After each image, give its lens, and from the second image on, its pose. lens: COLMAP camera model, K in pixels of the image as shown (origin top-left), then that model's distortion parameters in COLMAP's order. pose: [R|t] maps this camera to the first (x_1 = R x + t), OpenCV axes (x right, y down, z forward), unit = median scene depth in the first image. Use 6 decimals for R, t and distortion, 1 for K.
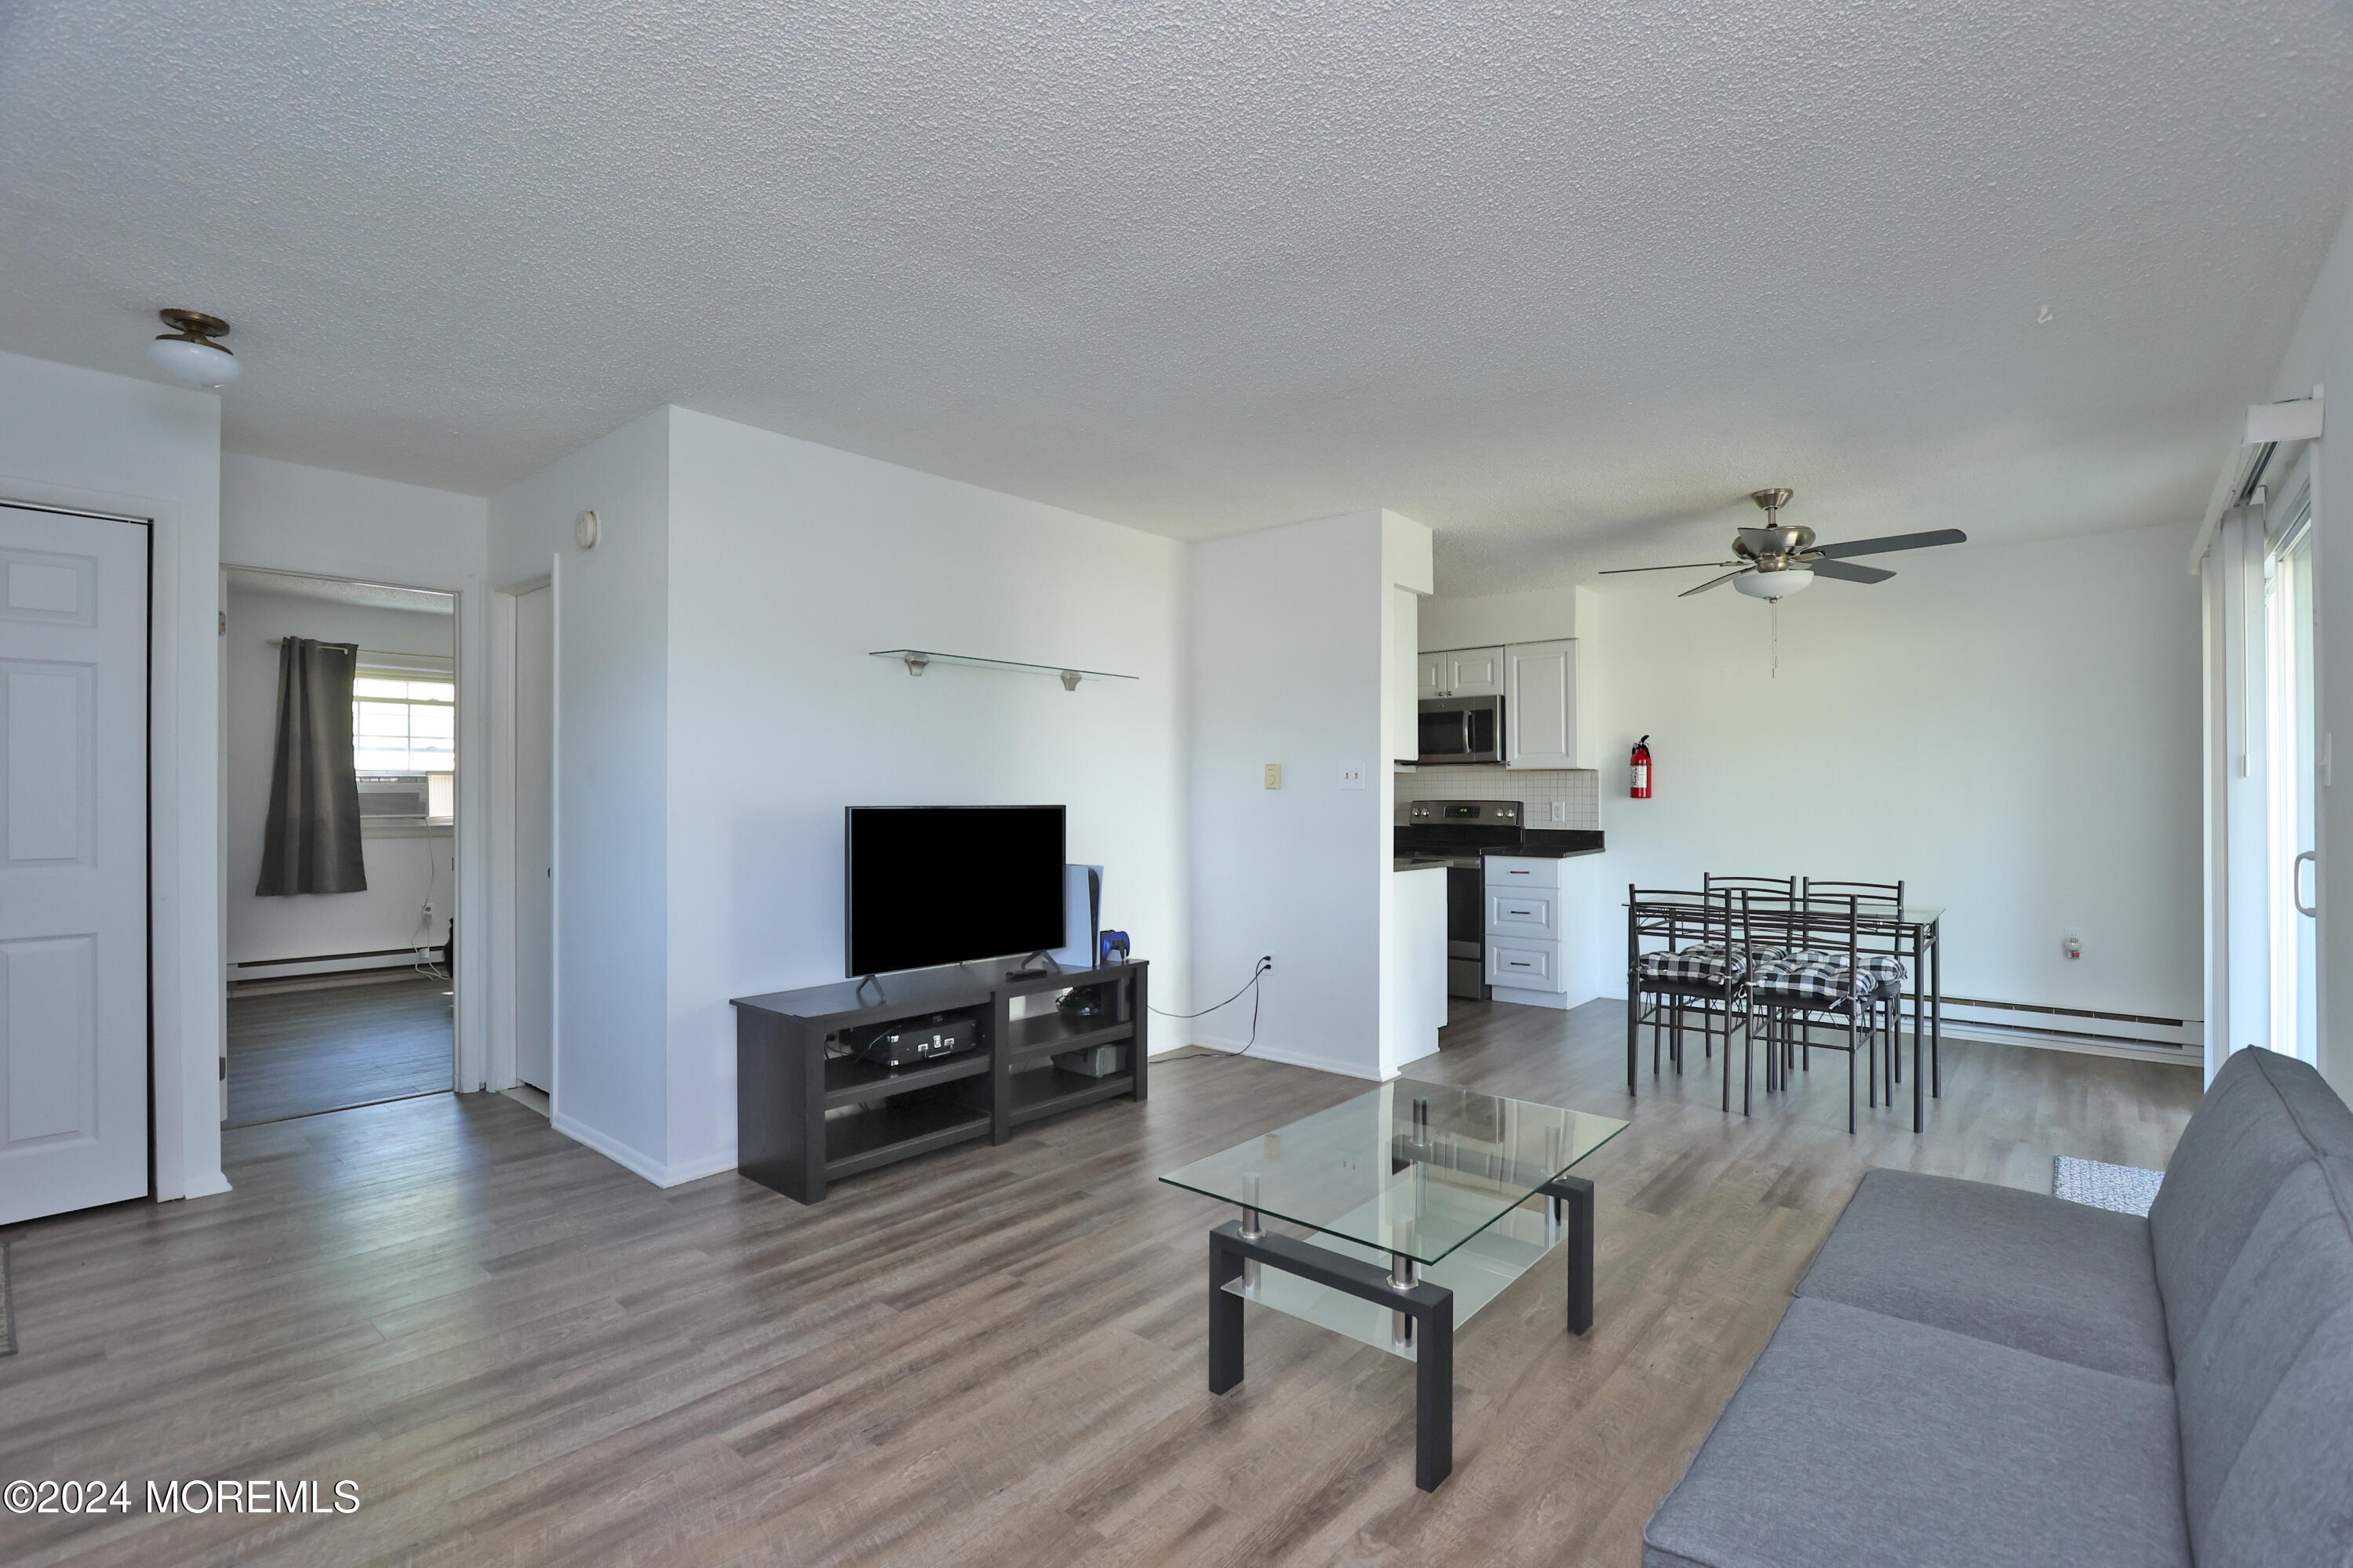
lens RADIAL K [[1087.6, 0, 1146.2], [0, 1087.6, 794.5], [0, 0, 1]] dist [-0.023816, 0.010710]
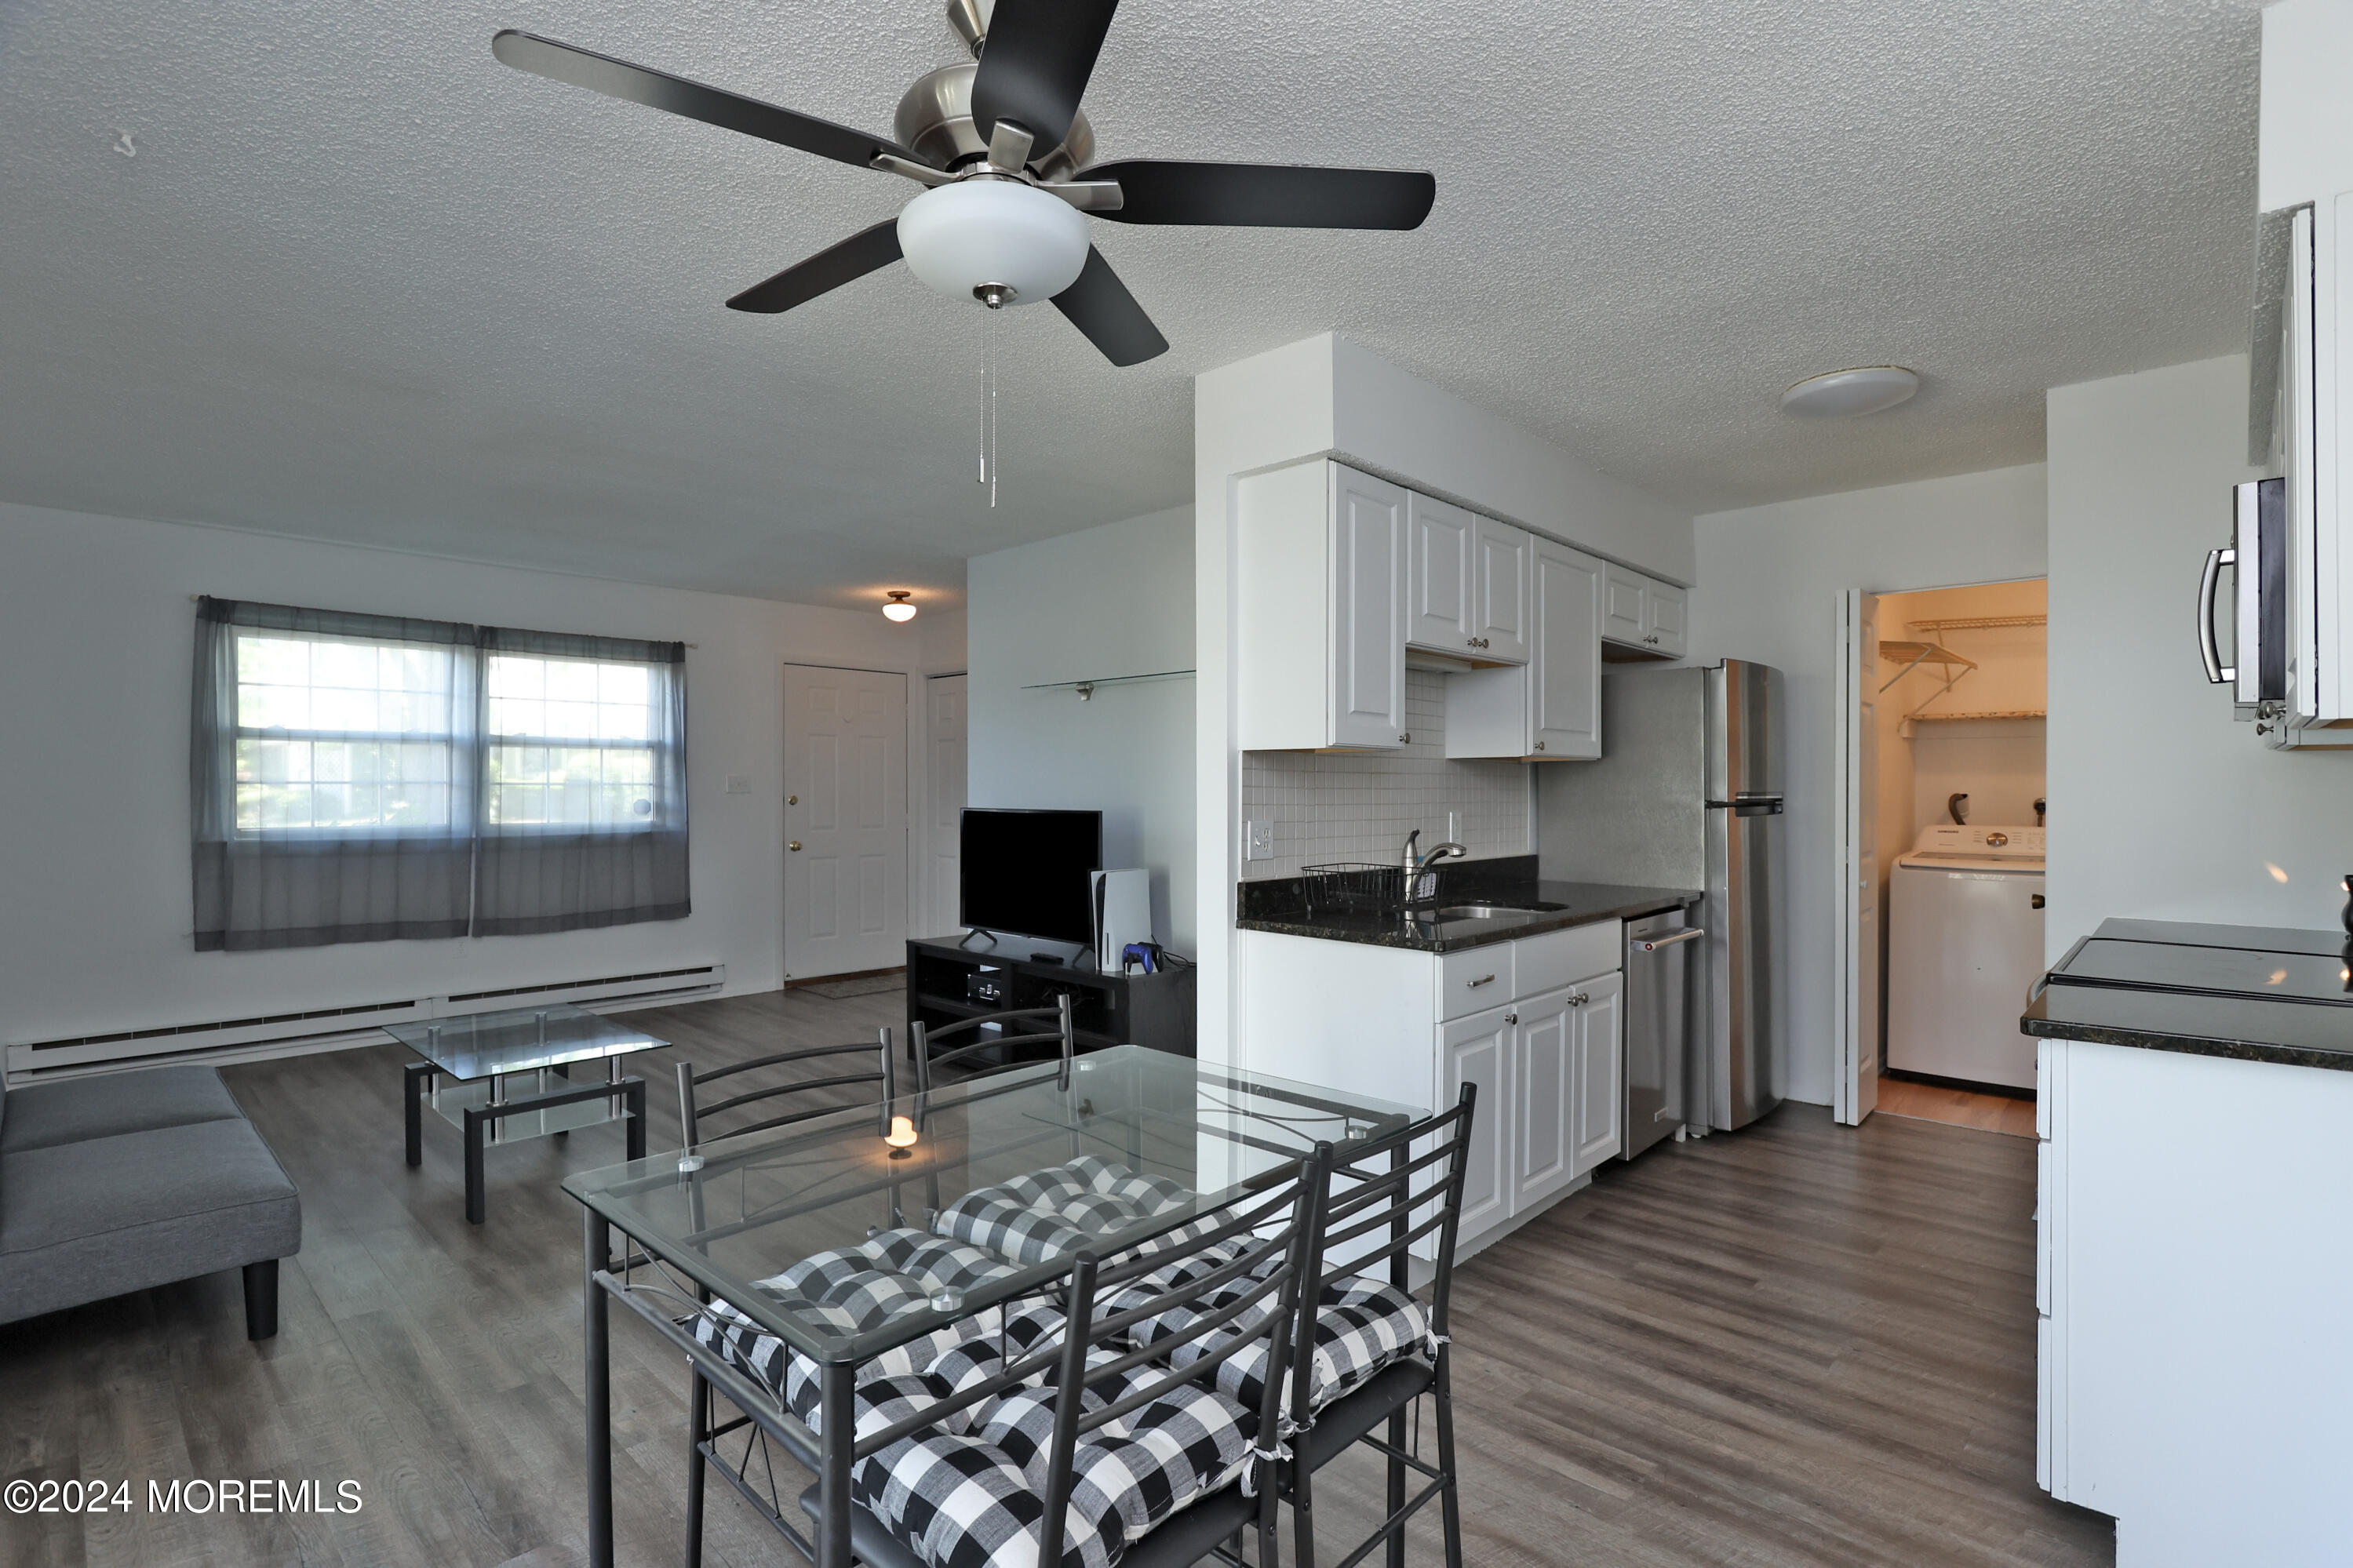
lens RADIAL K [[1095.6, 0, 1180.9], [0, 1095.6, 787.6], [0, 0, 1]] dist [-0.012685, 0.000170]
pose [[-0.036035, 0.000463, -0.999350, 0.997100], [-0.000230, 1.000000, 0.000471, -0.013756], [0.999350, 0.000247, -0.036035, 1.144888]]
